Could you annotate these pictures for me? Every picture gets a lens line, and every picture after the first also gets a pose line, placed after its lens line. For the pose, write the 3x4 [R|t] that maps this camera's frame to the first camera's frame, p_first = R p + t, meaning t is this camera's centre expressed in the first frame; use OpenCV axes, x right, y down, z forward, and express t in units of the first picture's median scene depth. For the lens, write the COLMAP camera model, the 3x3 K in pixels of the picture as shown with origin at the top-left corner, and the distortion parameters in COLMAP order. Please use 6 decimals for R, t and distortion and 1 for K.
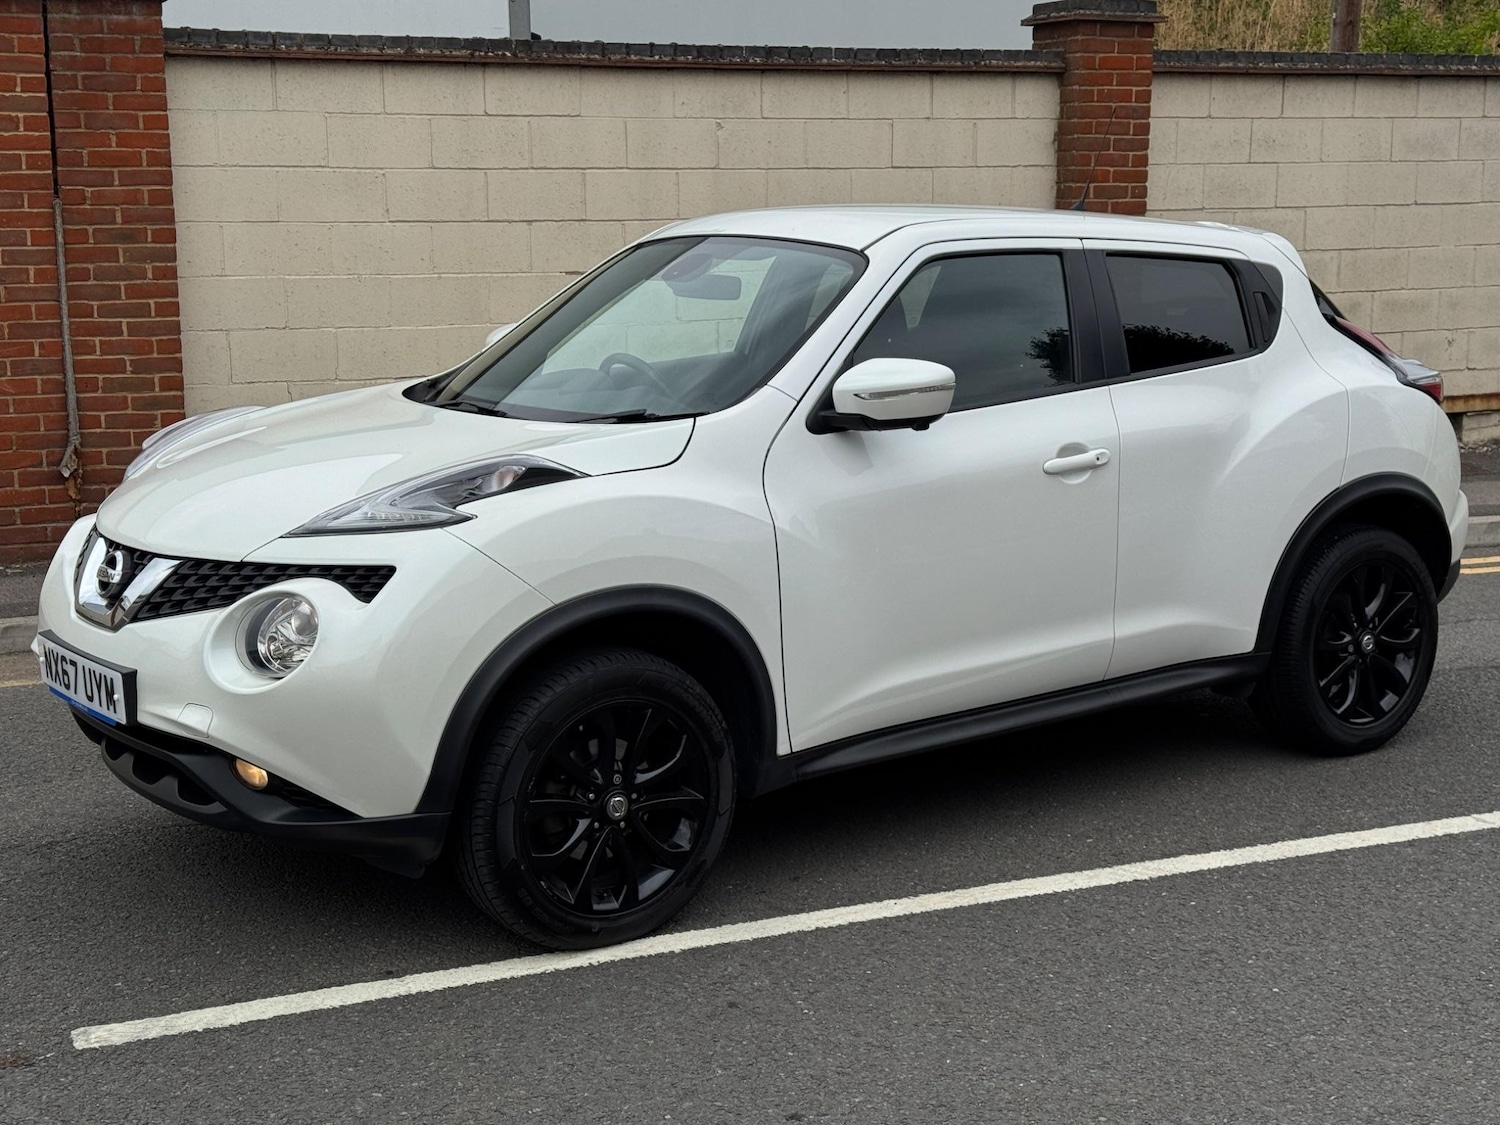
lens RADIAL K [[2070.1, 0, 758.1], [0, 2070.1, 568.3], [0, 0, 1]] dist [0.218902, -0.501805]
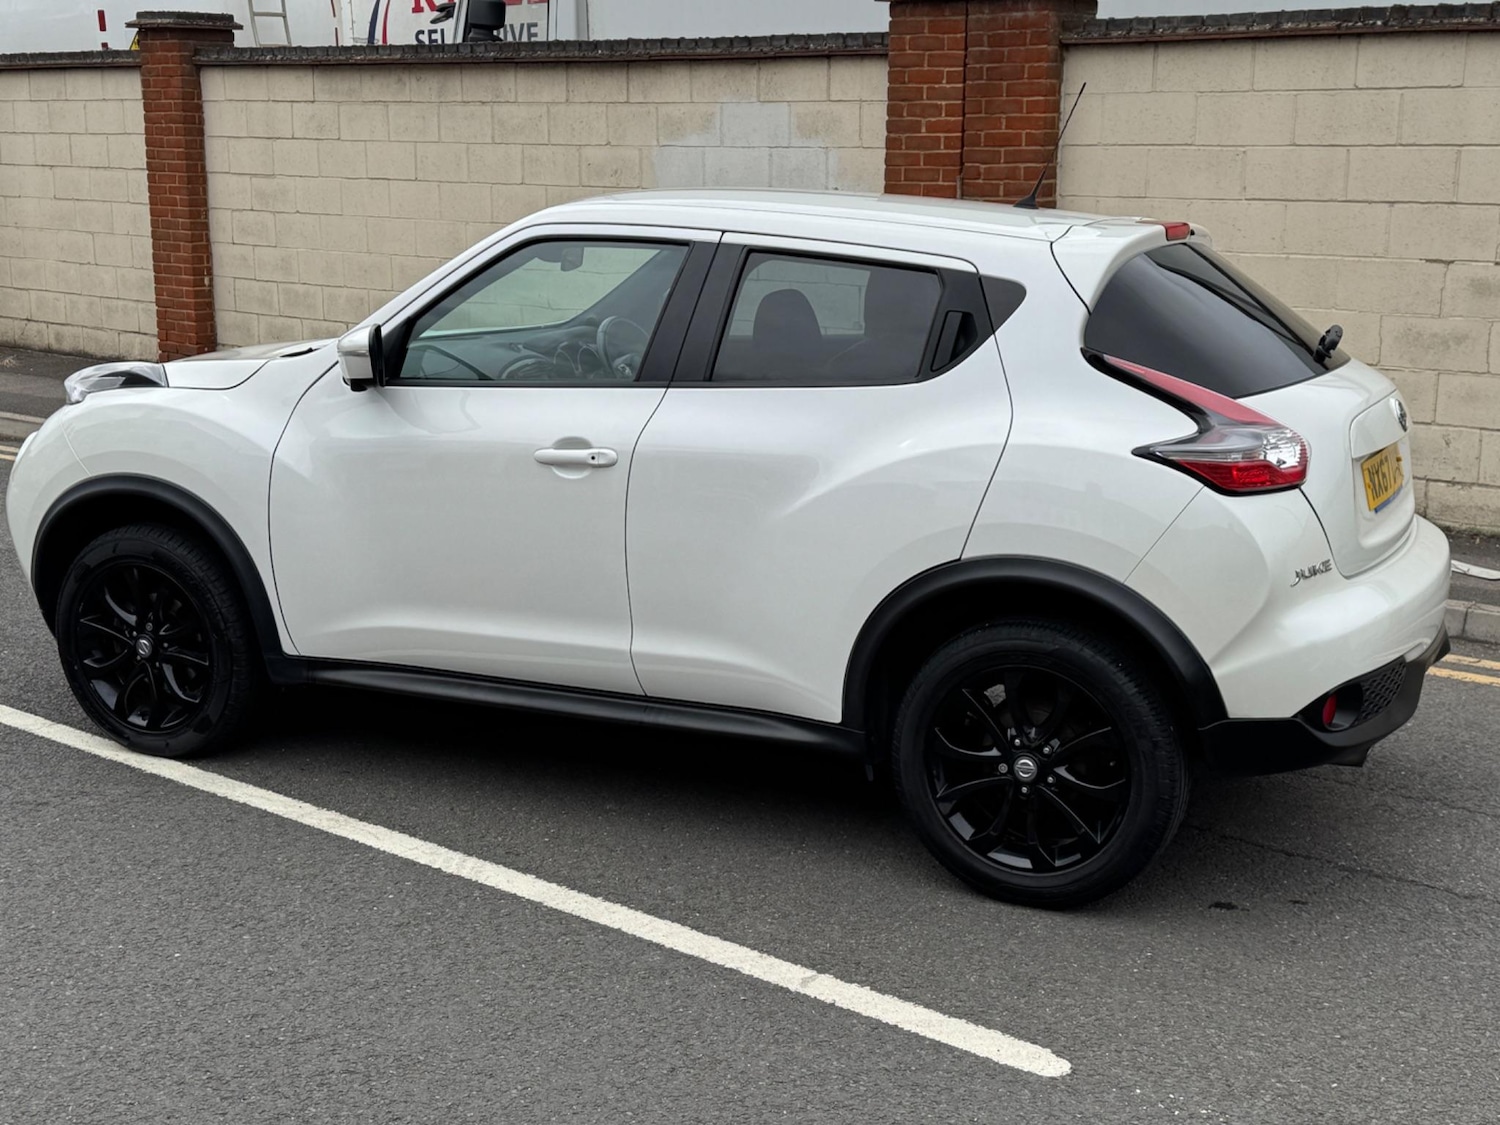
lens RADIAL K [[1907.2, 0, 750.0], [0, 1907.2, 562.5], [0, 0, 1]] dist [0.204680, -0.446998]
pose [[0.479014, 0.195613, -0.855734, 0.851843], [-0.173247, 0.976747, 0.126297, -0.114504], [0.860541, 0.087755, 0.501765, 0.551027]]
